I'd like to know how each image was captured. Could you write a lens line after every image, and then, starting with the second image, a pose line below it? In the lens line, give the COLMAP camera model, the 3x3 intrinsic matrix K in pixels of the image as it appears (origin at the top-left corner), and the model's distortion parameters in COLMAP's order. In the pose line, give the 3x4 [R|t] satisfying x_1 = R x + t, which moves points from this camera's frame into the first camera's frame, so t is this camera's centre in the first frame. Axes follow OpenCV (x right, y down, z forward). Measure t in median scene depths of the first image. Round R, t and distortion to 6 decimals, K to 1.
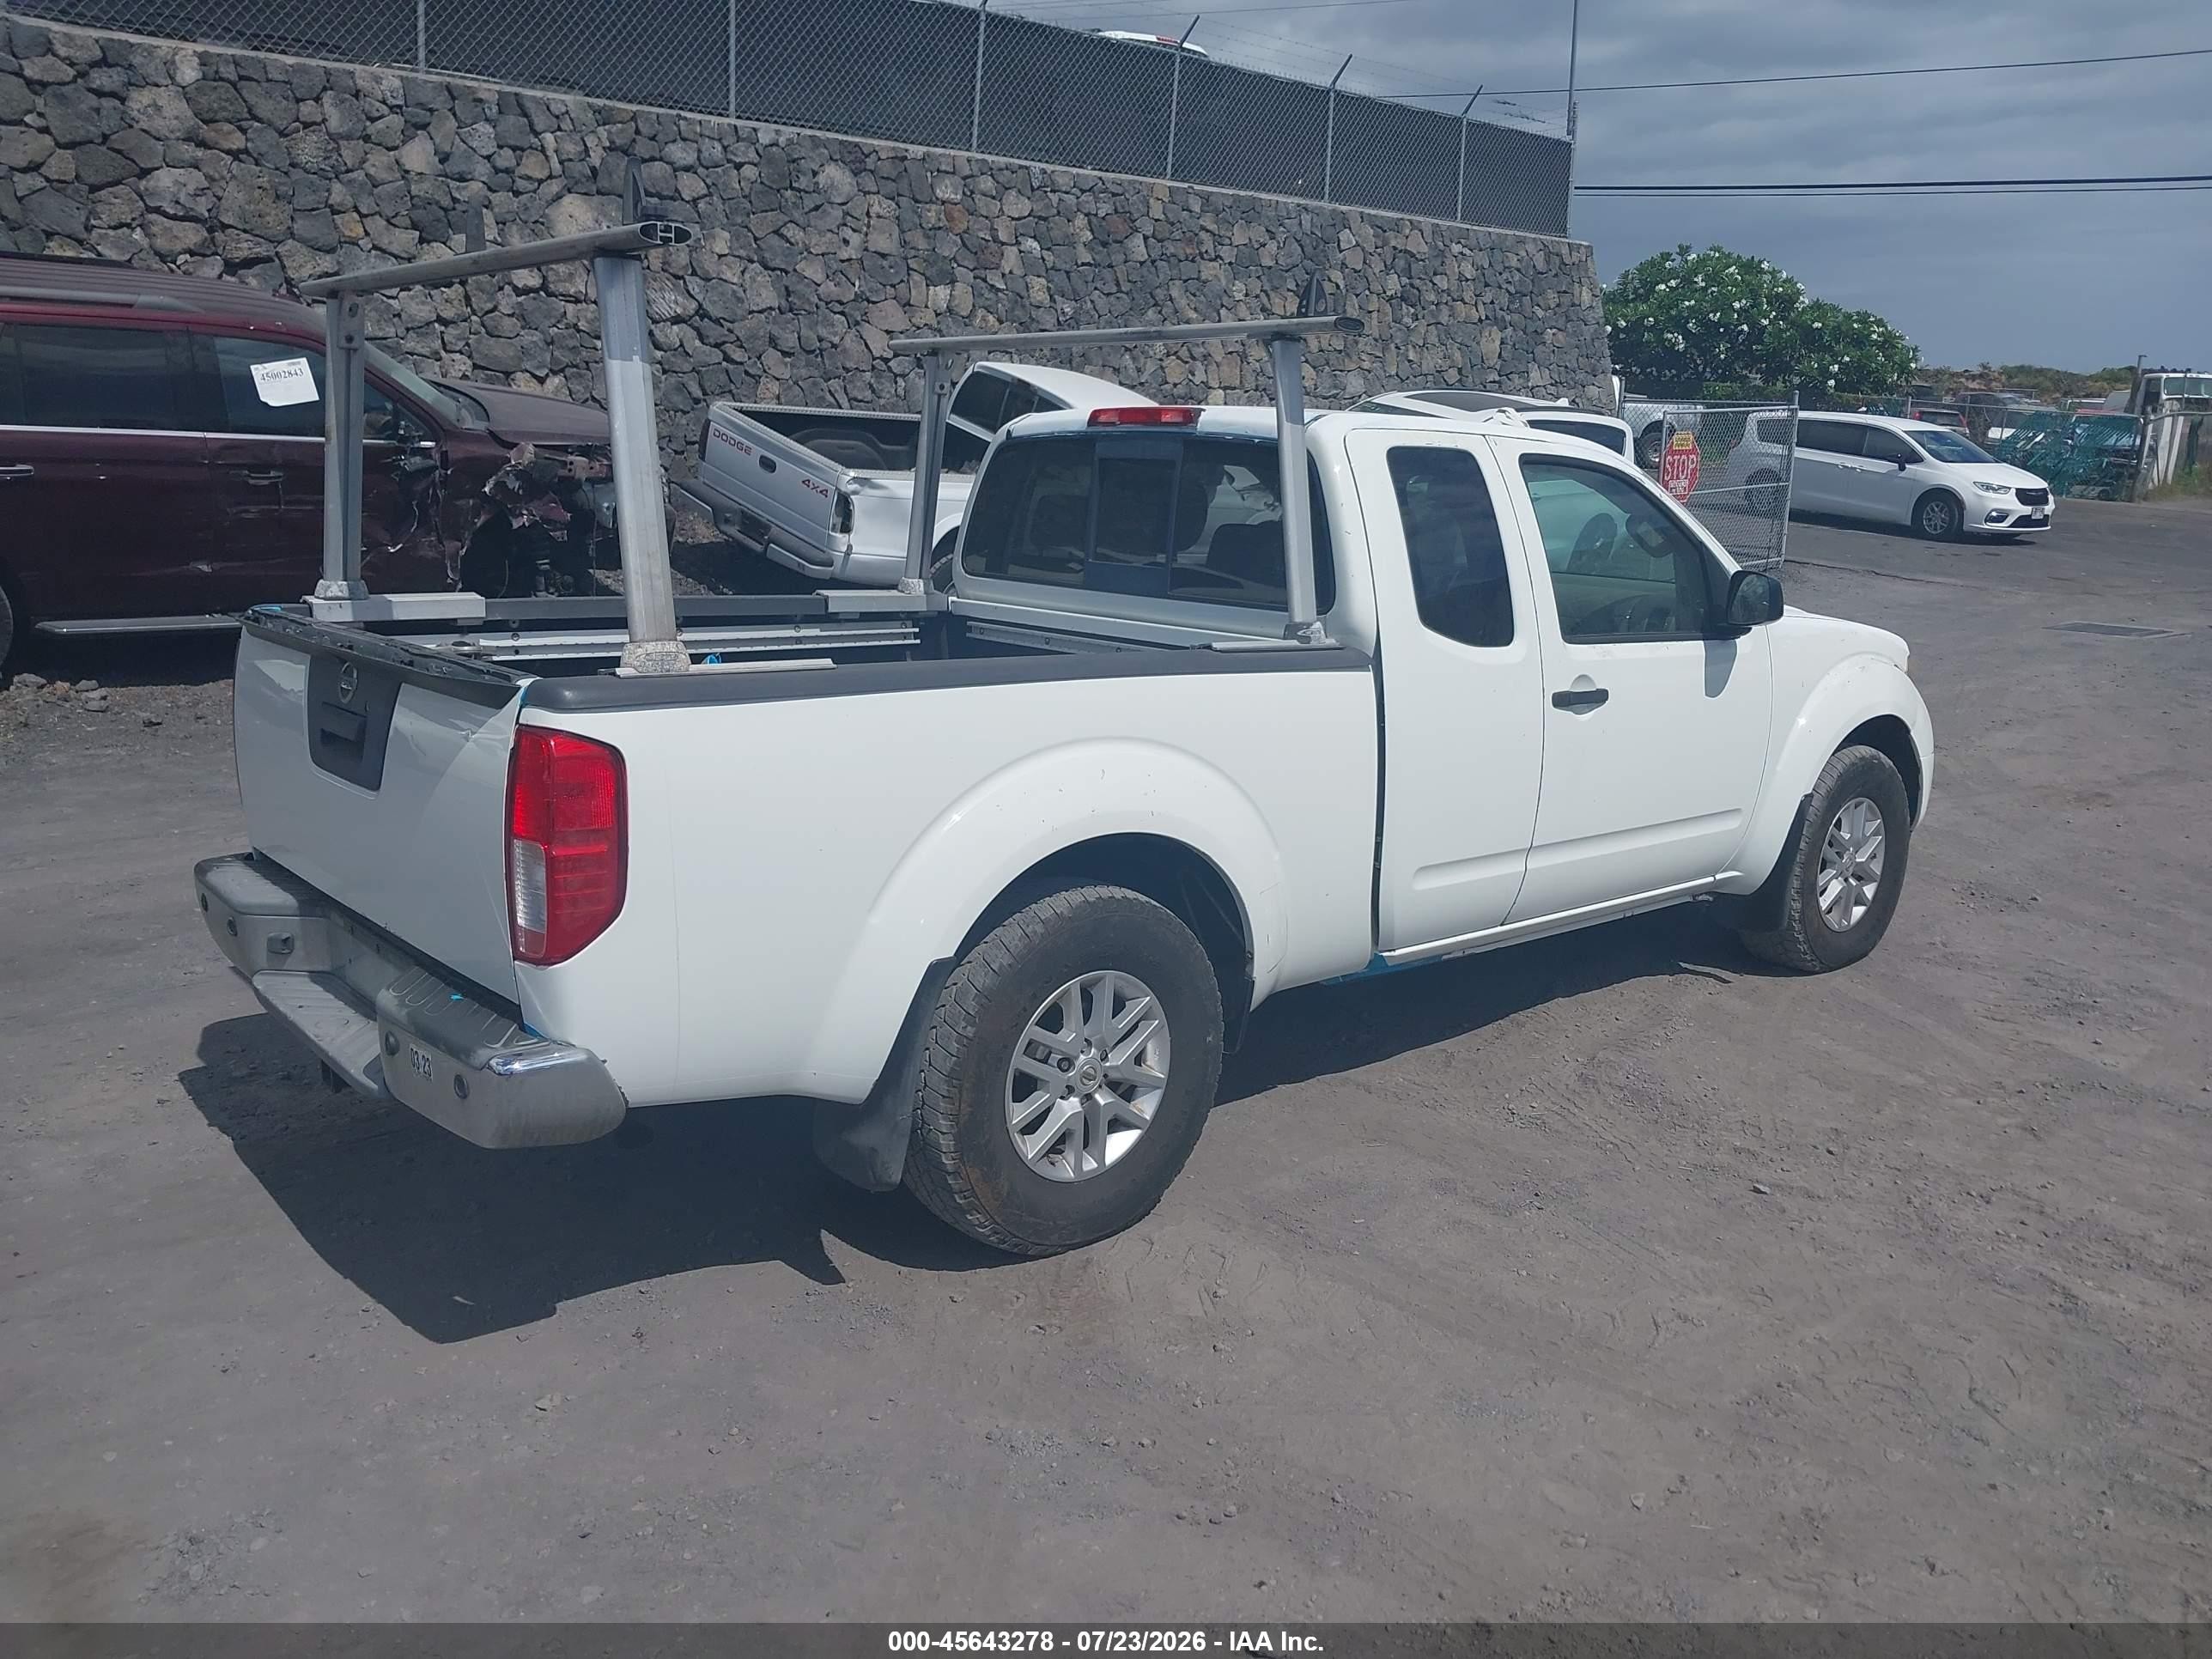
lens RADIAL K [[1765.1, 0, 1134.8], [0, 1765.1, 817.5], [0, 0, 1]] dist [-0.001600, -0.001268]
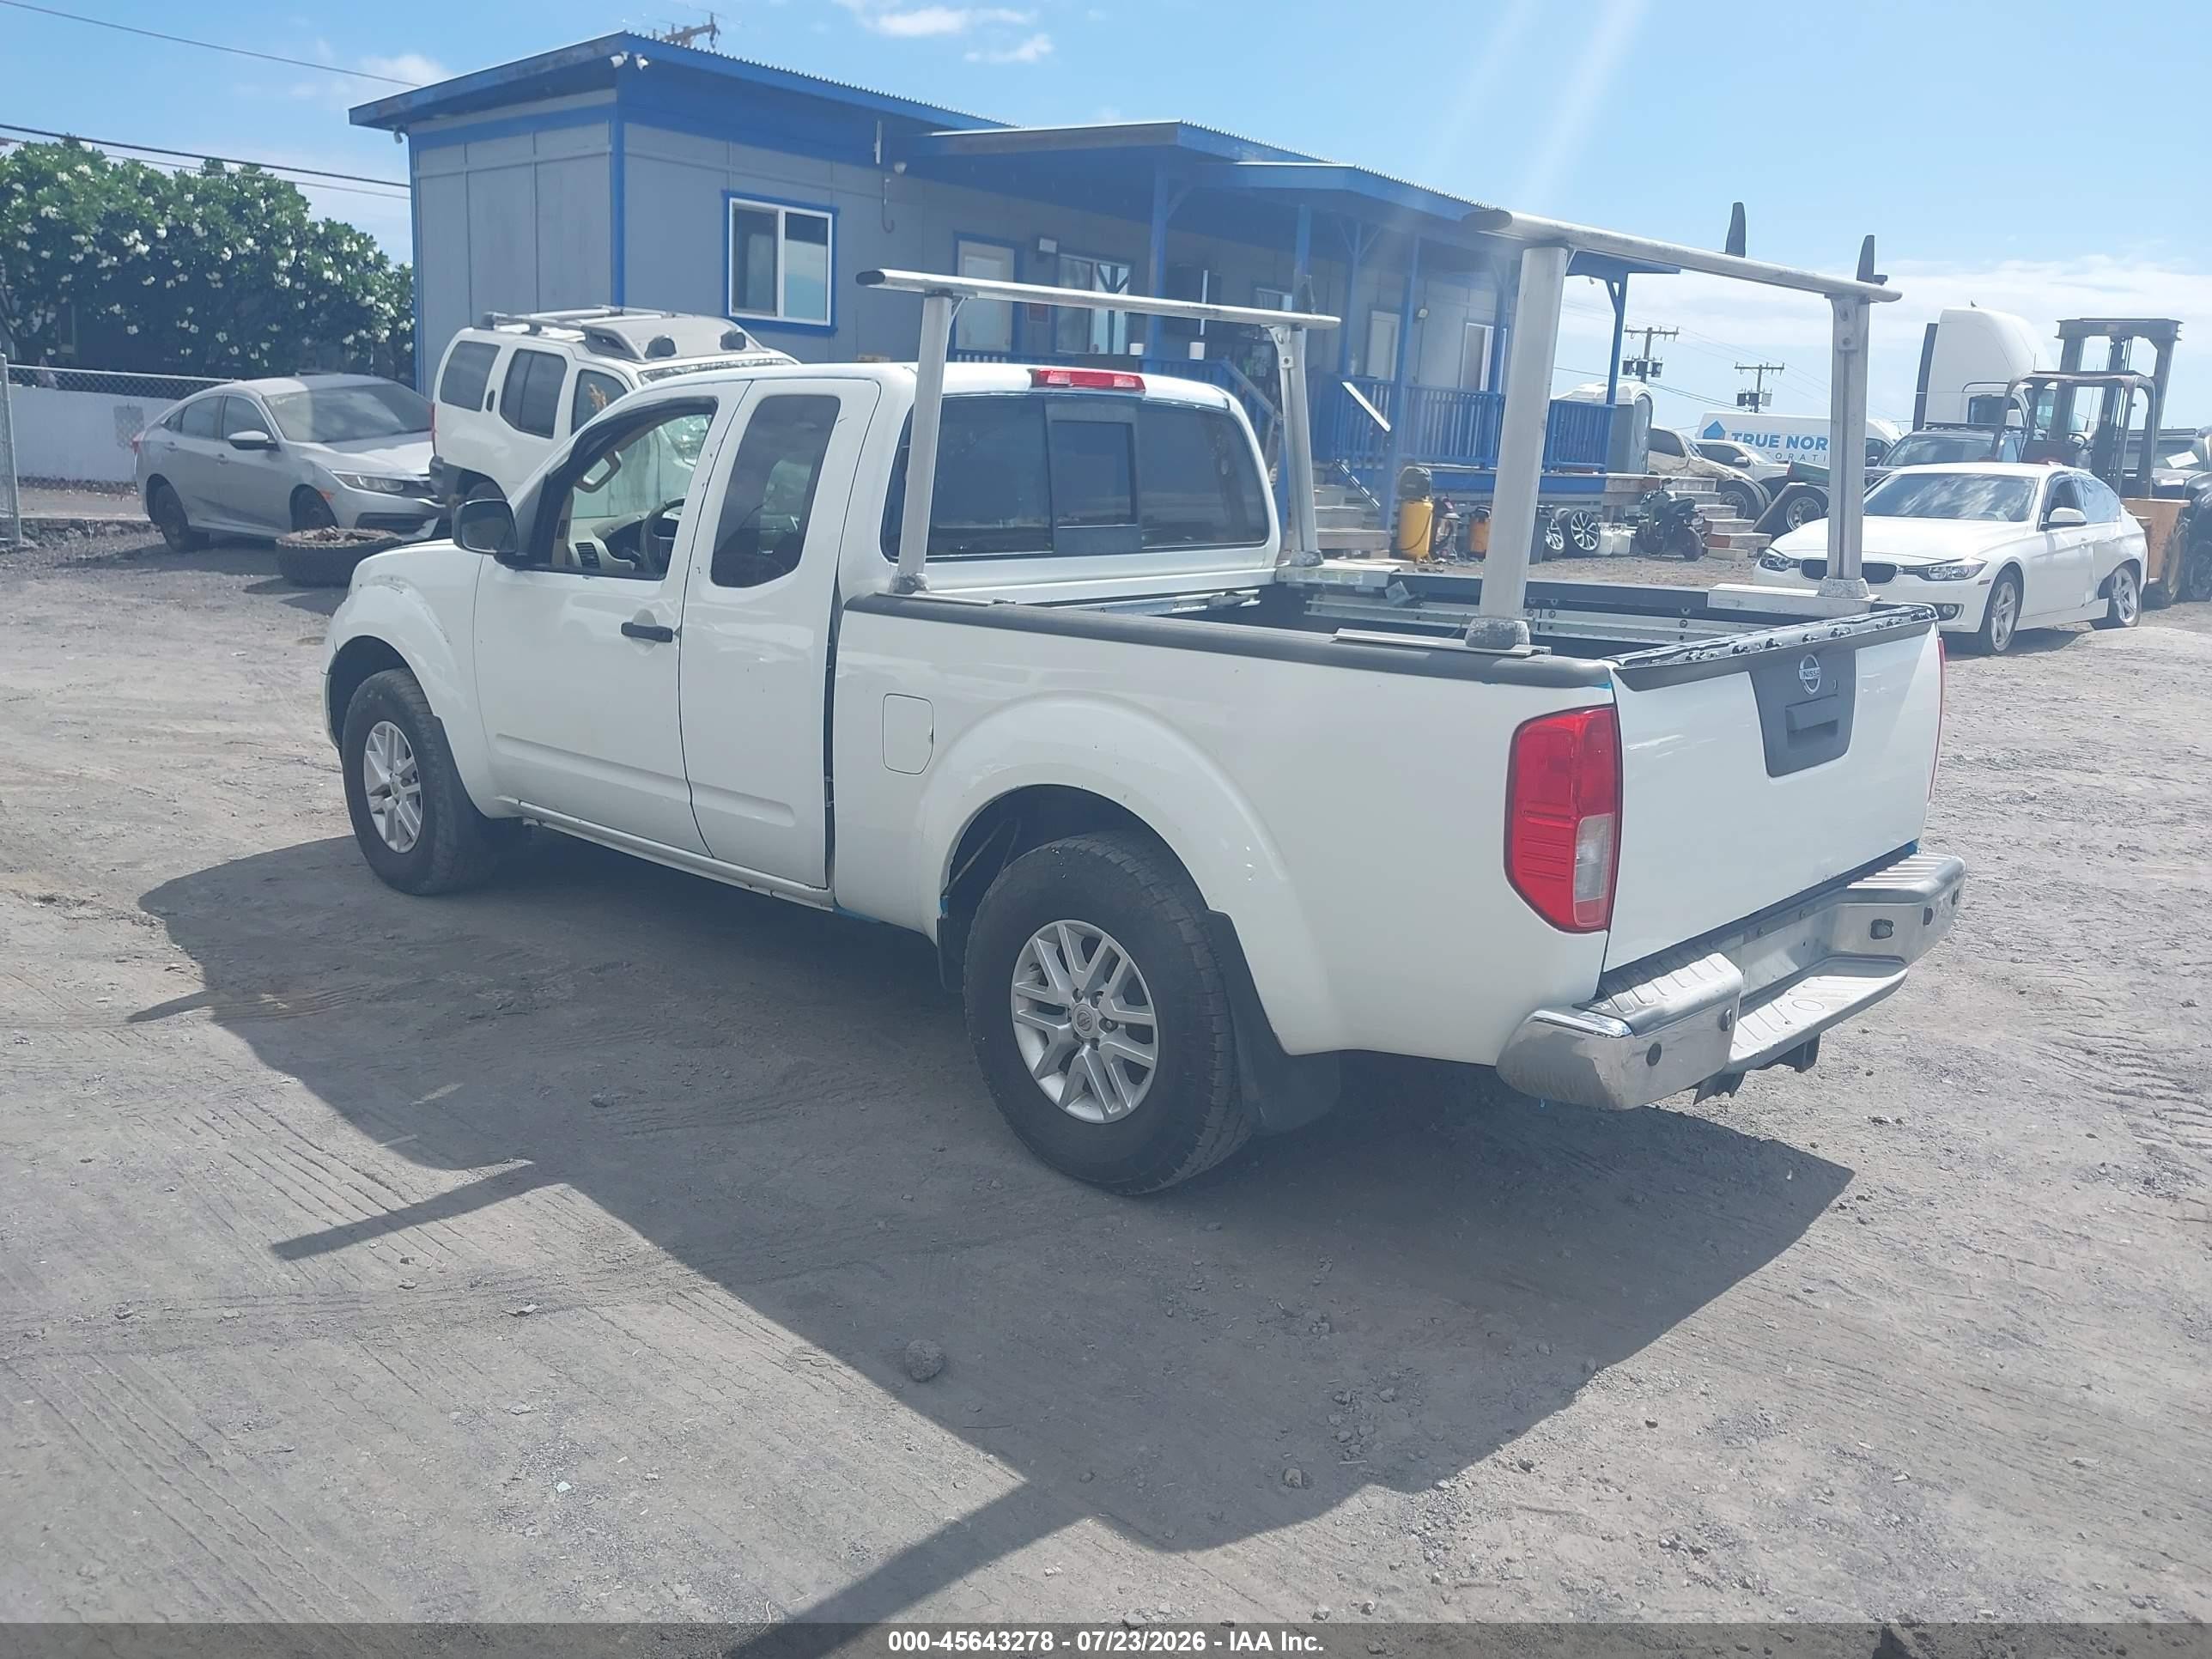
lens RADIAL K [[1765.1, 0, 1134.8], [0, 1765.1, 817.5], [0, 0, 1]] dist [-0.001600, -0.001268]
pose [[-0.104178, -0.244259, 0.964098, -0.243328], [0.174189, 0.949908, 0.259487, -0.057175], [-0.979186, 0.194968, -0.056413, 0.250181]]
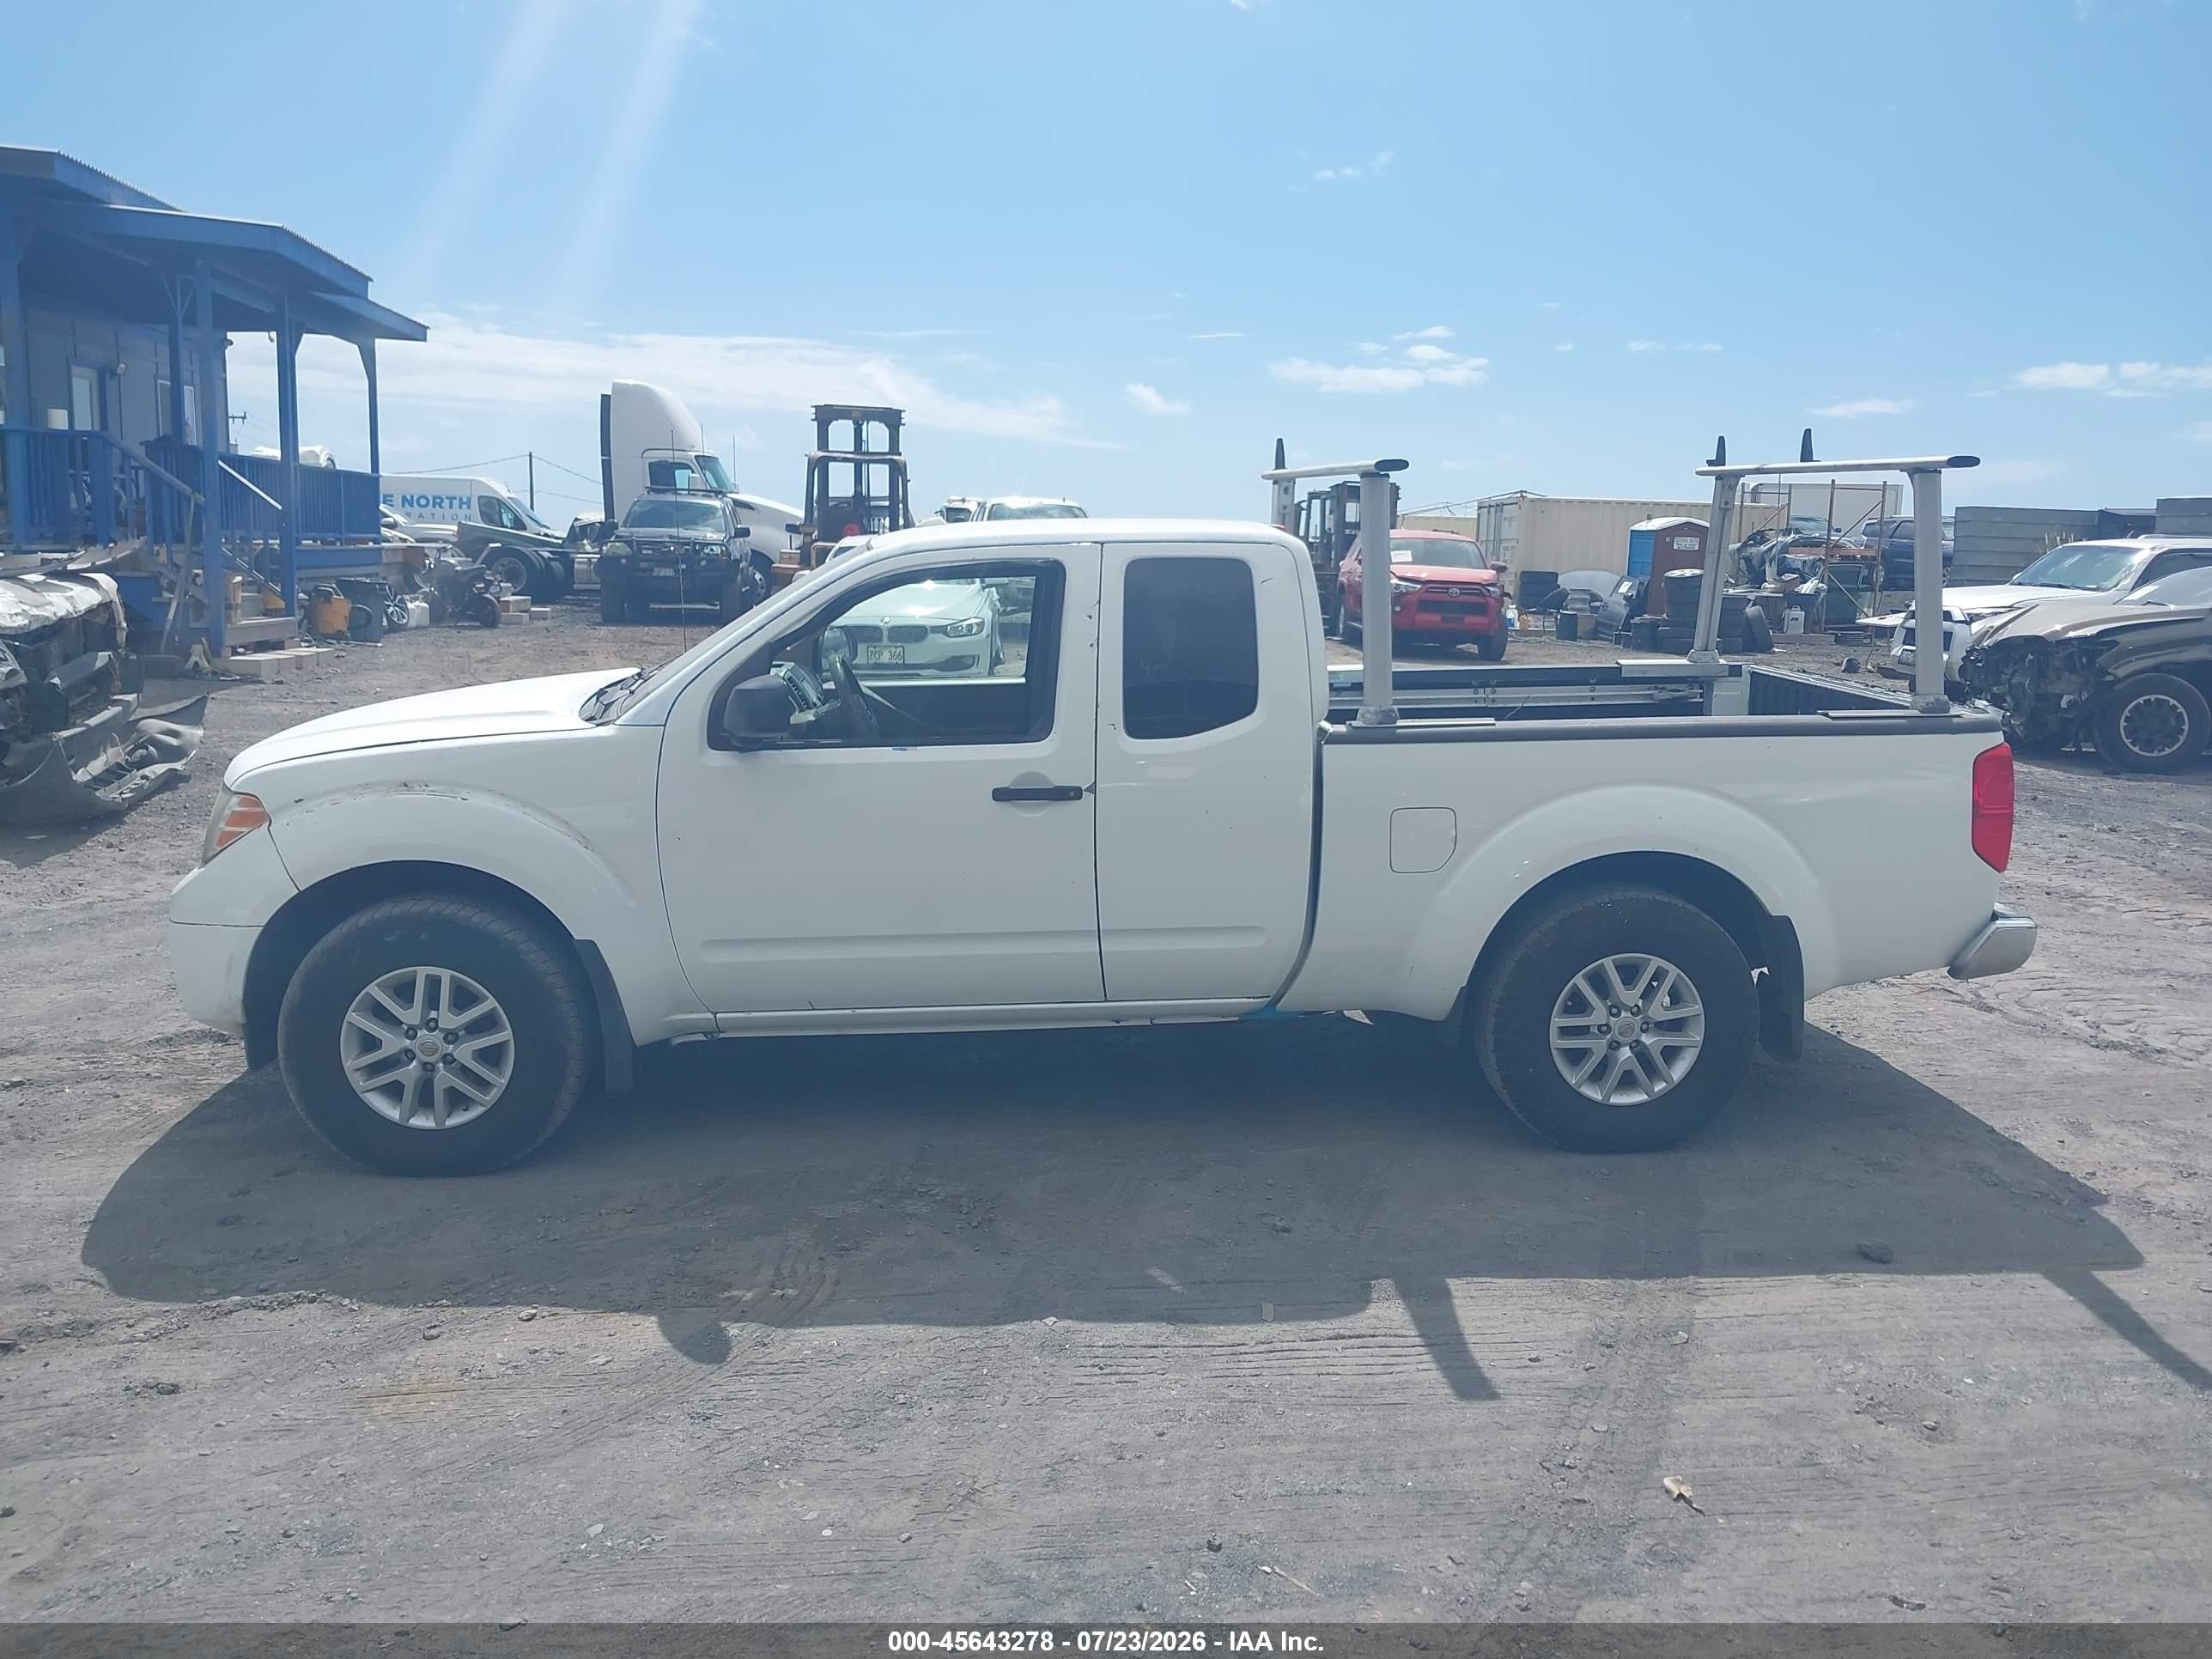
lens RADIAL K [[1763.7, 0, 1139.3], [0, 1763.7, 817.3], [0, 0, 1]] dist [-0.000247, -0.006190]
pose [[-0.818328, -0.139482, 0.557570, -0.144278], [0.079004, 0.933599, 0.349502, -0.109168], [-0.569296, 0.330058, -0.752970, 0.467382]]
